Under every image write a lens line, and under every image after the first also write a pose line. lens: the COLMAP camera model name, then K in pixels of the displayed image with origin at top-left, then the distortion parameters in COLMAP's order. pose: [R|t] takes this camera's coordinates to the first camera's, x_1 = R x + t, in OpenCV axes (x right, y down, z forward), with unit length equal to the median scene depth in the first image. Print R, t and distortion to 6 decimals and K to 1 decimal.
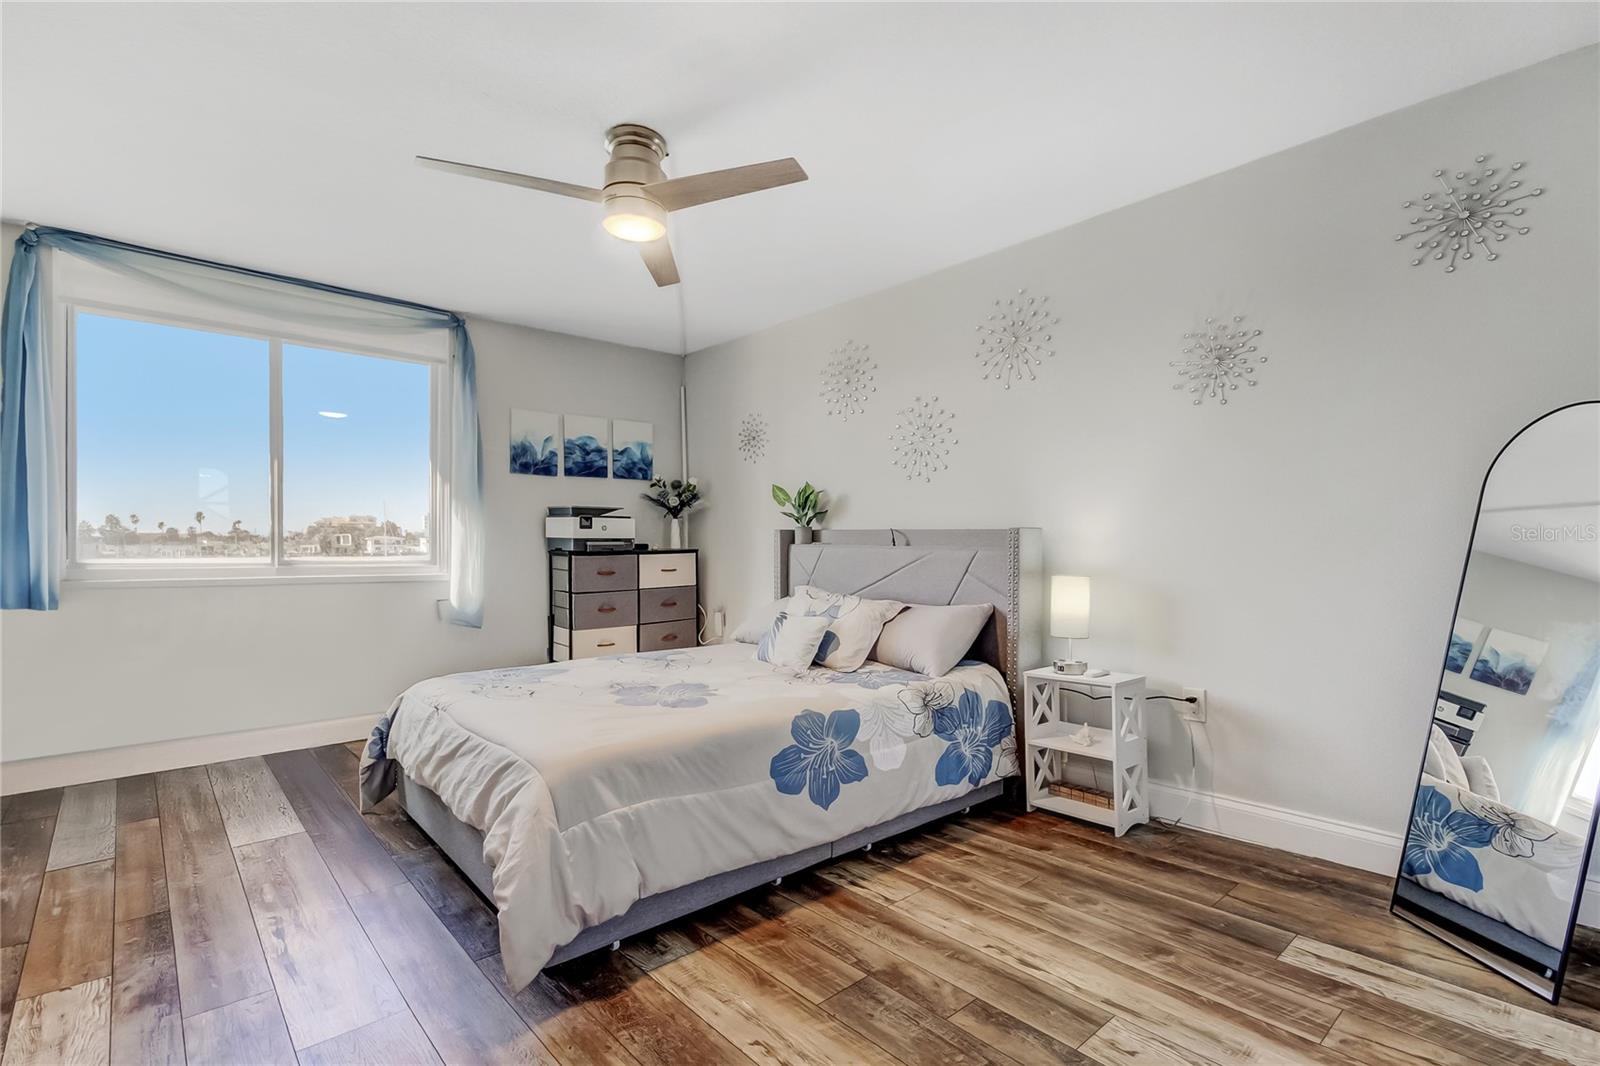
lens RADIAL K [[749.6, 0, 821.5], [0, 749.6, 561.5], [0, 0, 1]] dist [0.026355, -0.011542]
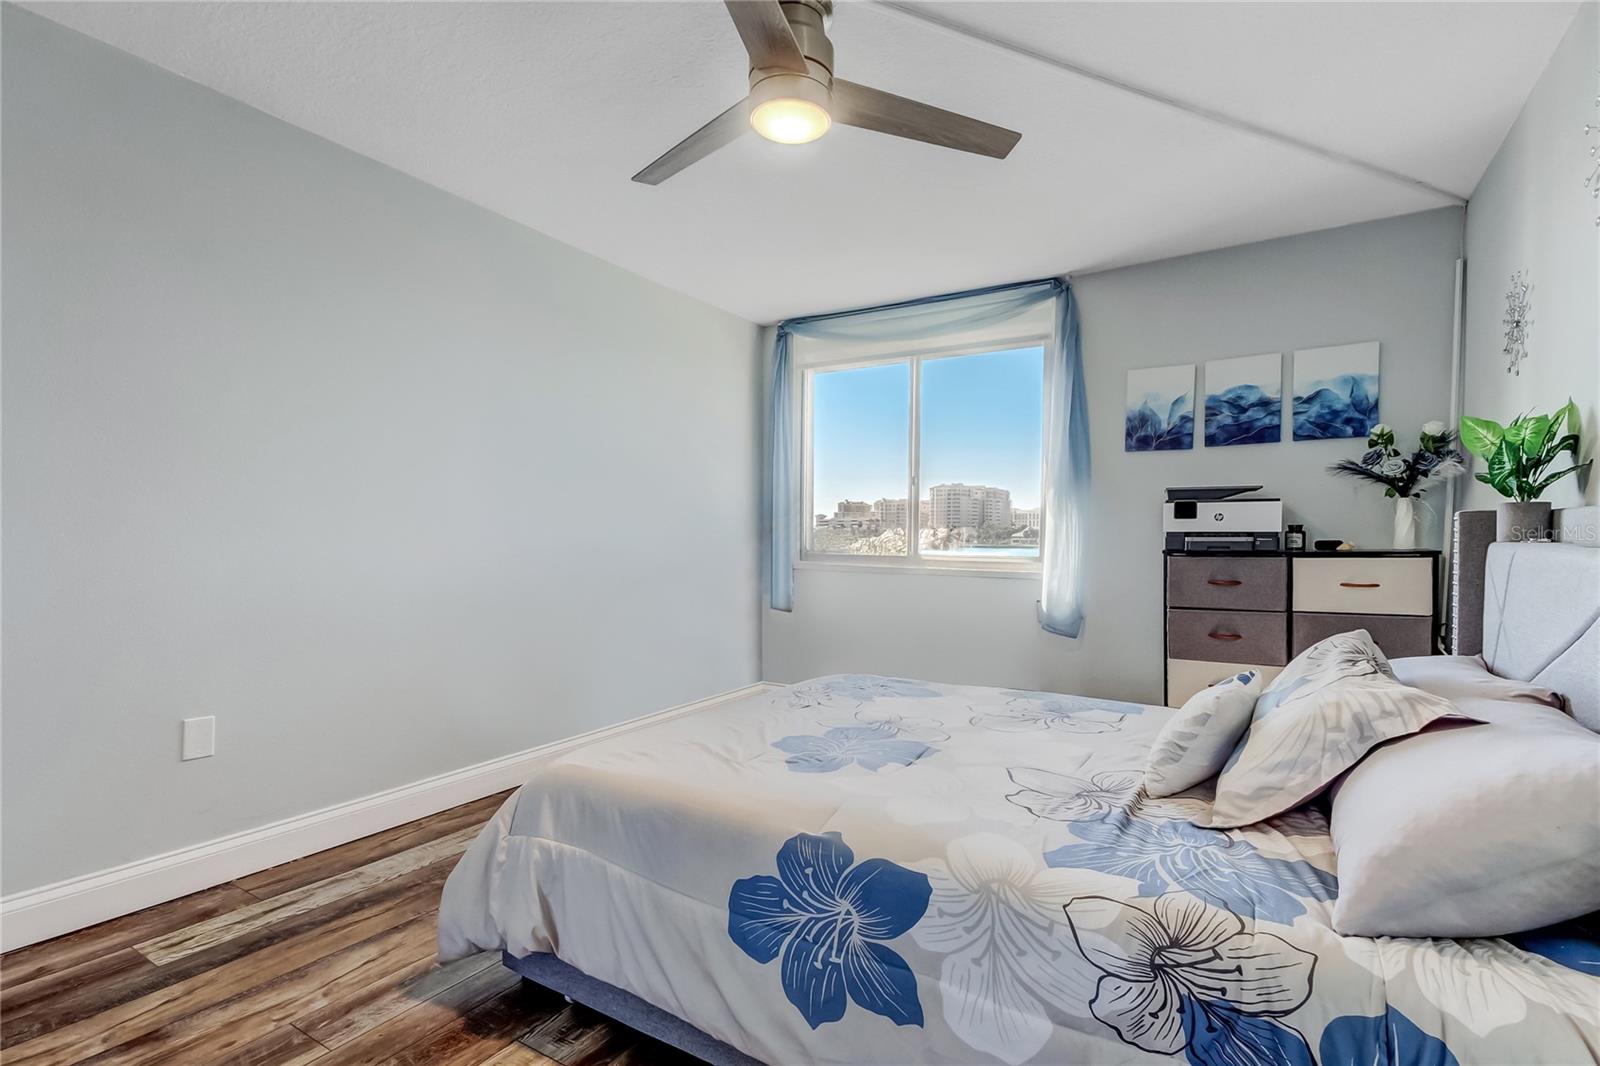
lens RADIAL K [[749.6, 0, 775.5], [0, 749.6, 555.0], [0, 0, 1]] dist [0.026355, -0.011542]
pose [[0.274112, 0.024406, -0.961388, 0.262957], [-0.027658, 0.999464, 0.017487, -0.010291], [0.961300, 0.021796, 0.274640, 0.414523]]
